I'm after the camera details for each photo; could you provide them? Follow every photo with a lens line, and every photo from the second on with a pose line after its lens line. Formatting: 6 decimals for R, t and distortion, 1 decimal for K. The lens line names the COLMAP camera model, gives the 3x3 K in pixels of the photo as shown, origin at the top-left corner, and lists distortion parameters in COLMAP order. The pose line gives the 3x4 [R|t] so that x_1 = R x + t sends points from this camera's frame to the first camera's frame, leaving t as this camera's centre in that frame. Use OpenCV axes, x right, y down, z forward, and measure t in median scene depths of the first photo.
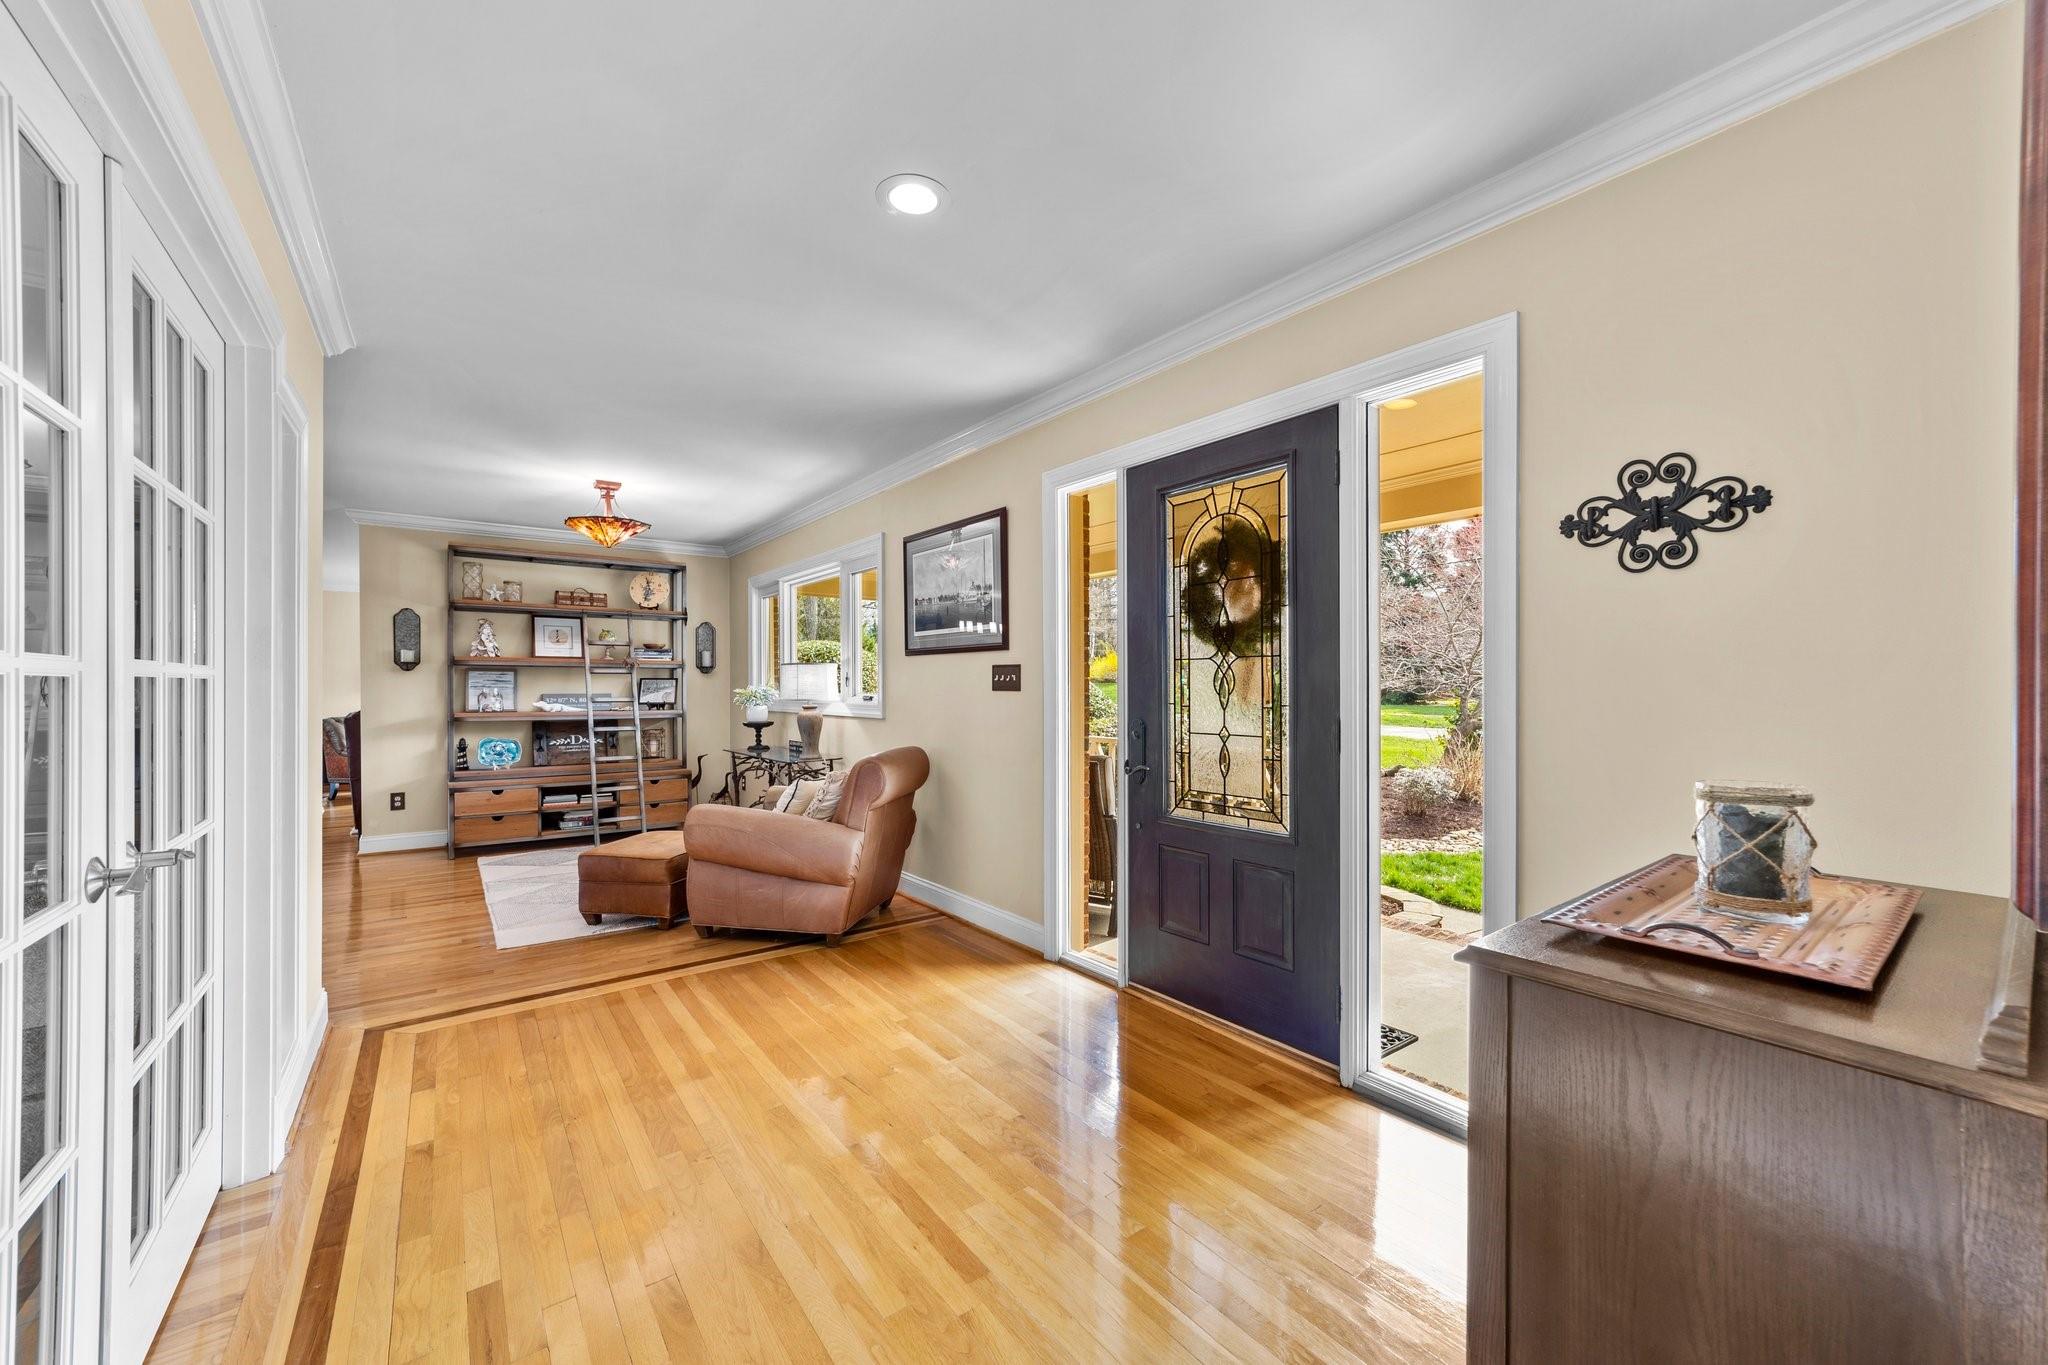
lens RADIAL K [[792.9, 0, 1031.2], [0, 792.9, 687.8], [0, 0, 1]] dist [-0.017198, 0.007037]
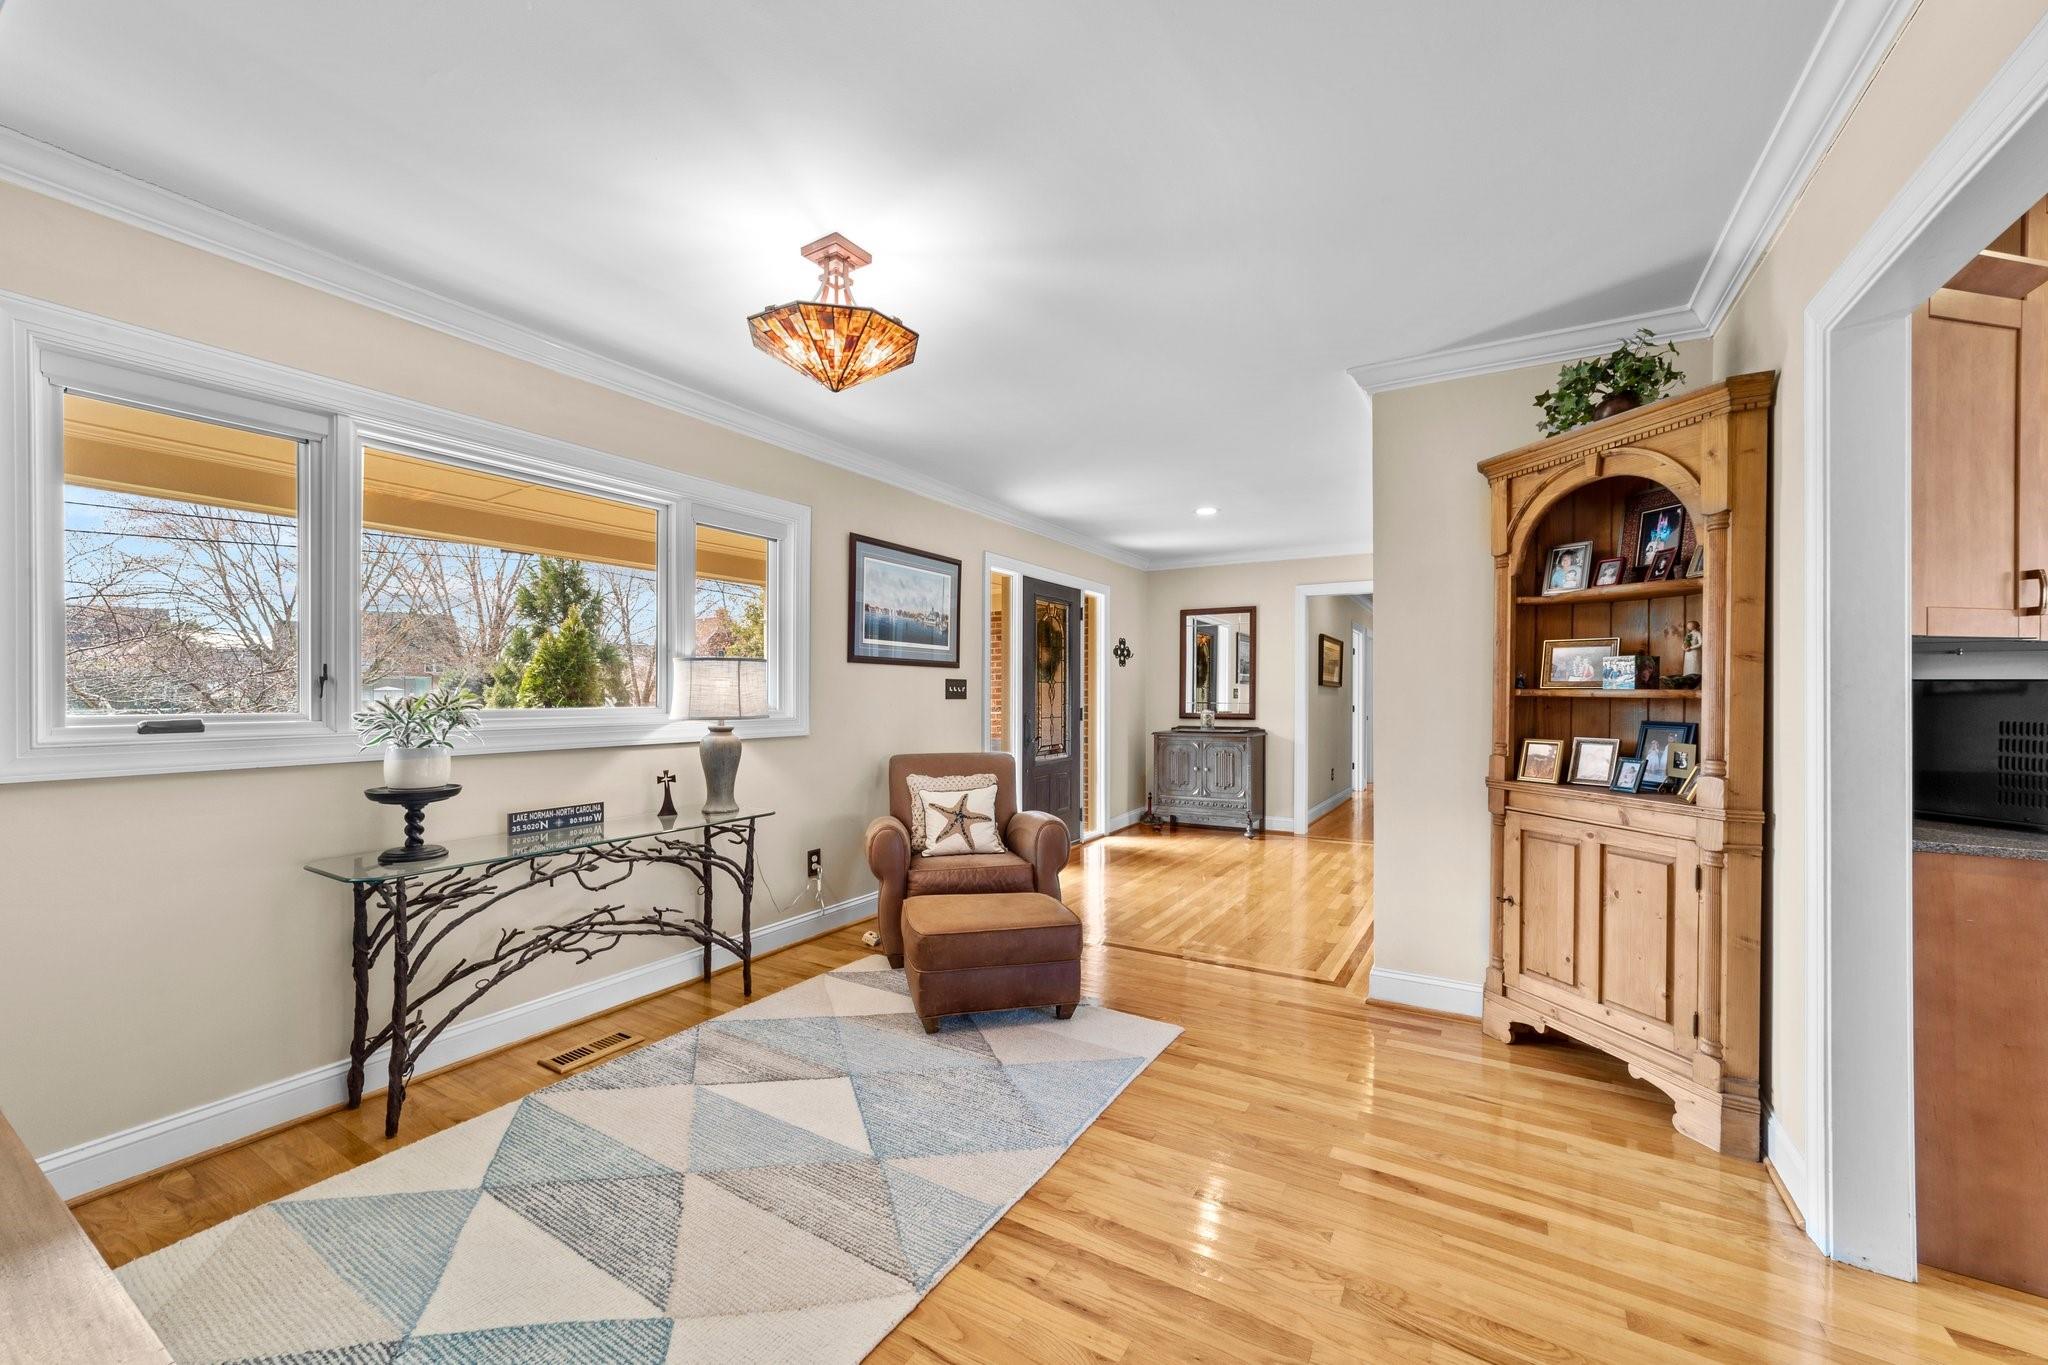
lens RADIAL K [[792.9, 0, 1035.1], [0, 792.9, 694.5], [0, 0, 1]] dist [-0.017198, 0.007037]
pose [[-0.379016, 0.002824, 0.925386, -1.098058], [0.002721, 0.999994, -0.001937, -0.000631], [-0.925386, 0.001784, -0.379022, 1.166260]]
